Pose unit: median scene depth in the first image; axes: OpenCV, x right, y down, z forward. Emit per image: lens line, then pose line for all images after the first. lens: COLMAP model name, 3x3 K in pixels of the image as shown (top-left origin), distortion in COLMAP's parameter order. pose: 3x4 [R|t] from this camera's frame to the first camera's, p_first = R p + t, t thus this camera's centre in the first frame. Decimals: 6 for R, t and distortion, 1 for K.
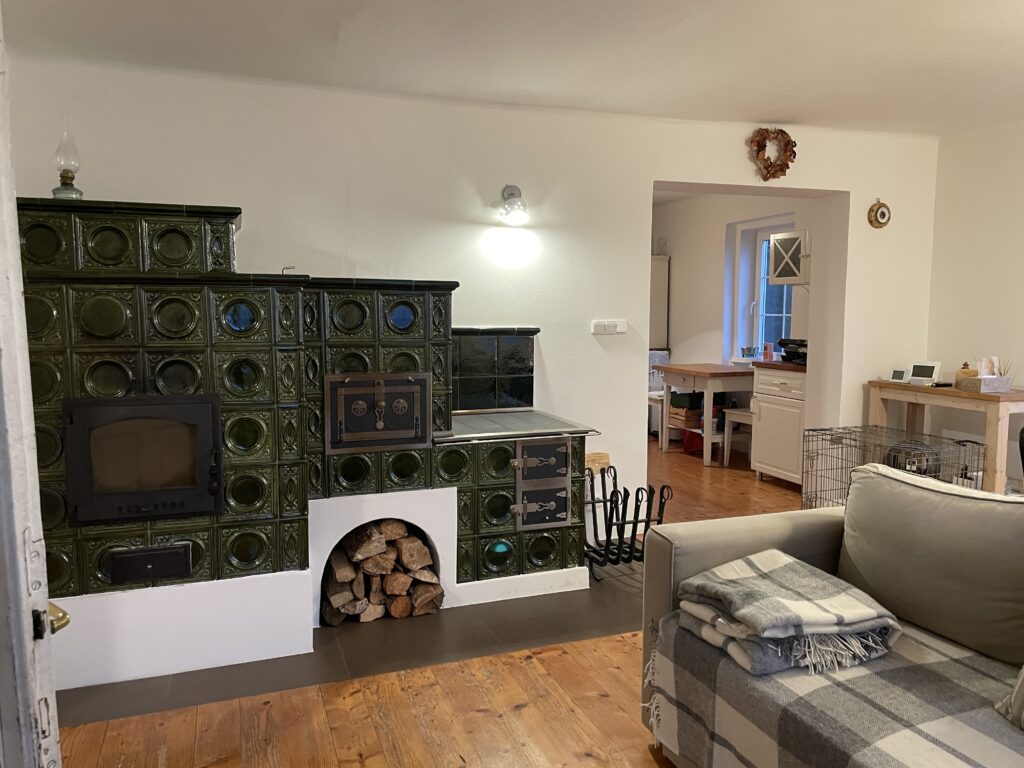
lens RADIAL K [[766.6, 0, 512.1], [0, 766.6, 384.0], [0, 0, 1]] dist [-0.000712, -0.007743]
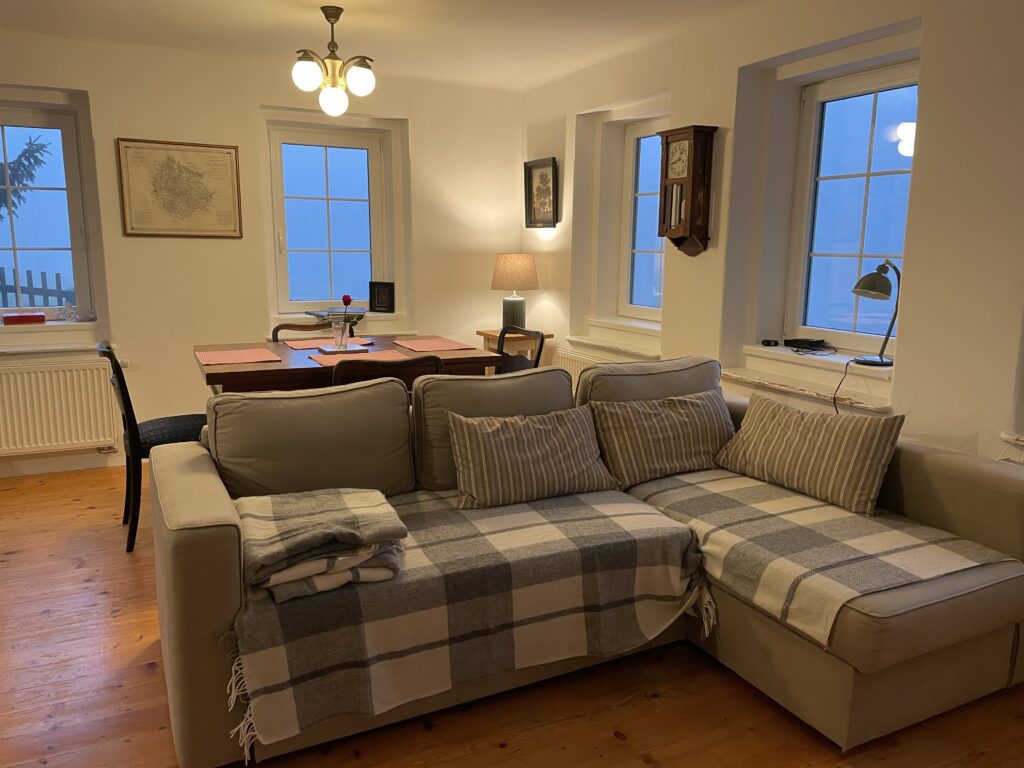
lens RADIAL K [[766.6, 0, 512.7], [0, 766.6, 382.0], [0, 0, 1]] dist [-0.000712, -0.007743]
pose [[-0.109267, -0.187006, 0.976263, -0.703019], [0.095665, 0.975606, 0.197588, -0.096260], [-0.989398, 0.114984, -0.088712, 0.857791]]
